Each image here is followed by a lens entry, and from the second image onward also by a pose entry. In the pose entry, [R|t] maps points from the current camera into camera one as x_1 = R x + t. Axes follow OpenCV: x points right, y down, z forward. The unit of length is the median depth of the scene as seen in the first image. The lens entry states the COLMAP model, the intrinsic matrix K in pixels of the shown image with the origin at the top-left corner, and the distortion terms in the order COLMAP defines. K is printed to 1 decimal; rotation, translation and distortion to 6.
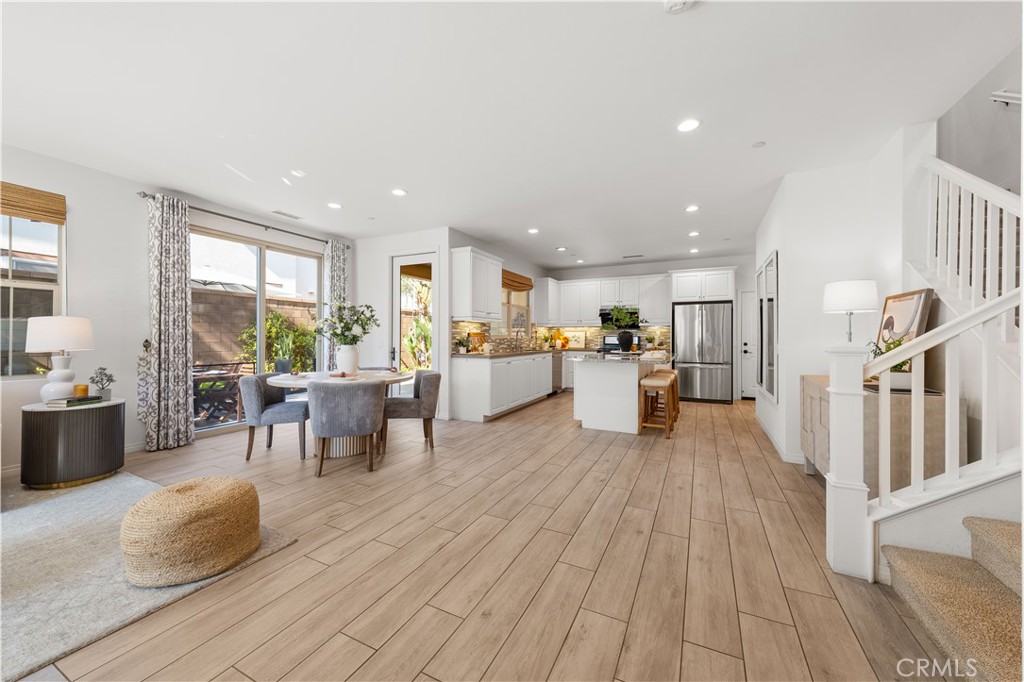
lens RADIAL K [[382.4, 0, 508.8], [0, 382.4, 334.8], [0, 0, 1]] dist [0.025610, -0.000114]
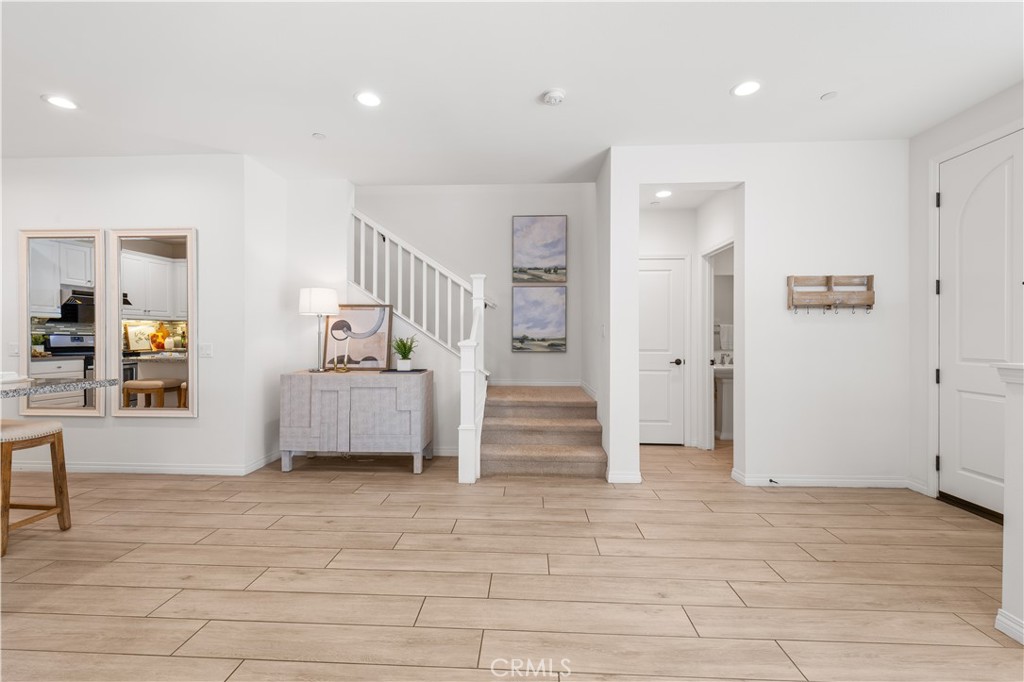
lens RADIAL K [[426.6, 0, 506.1], [0, 426.6, 338.9], [0, 0, 1]] dist [0.006892, -0.000998]
pose [[-0.398045, -0.007326, 0.917337, -0.325021], [-0.005974, 0.999968, 0.005394, 0.002230], [-0.917346, -0.003333, -0.398076, 0.626582]]
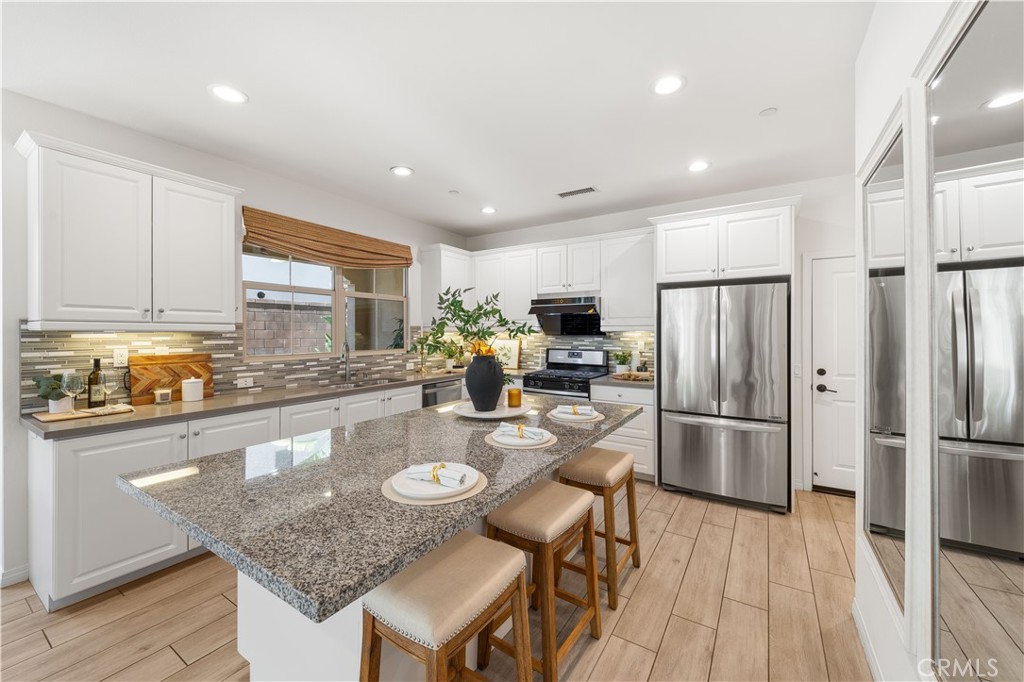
lens RADIAL K [[401.8, 0, 497.2], [0, 401.8, 332.5], [0, 0, 1]] dist [0.008143, 0.000051]
pose [[0.994016, -0.002103, -0.109214, 0.417663], [0.002595, 0.999987, 0.004366, -0.039115], [0.109204, -0.004624, 0.994009, 0.709876]]
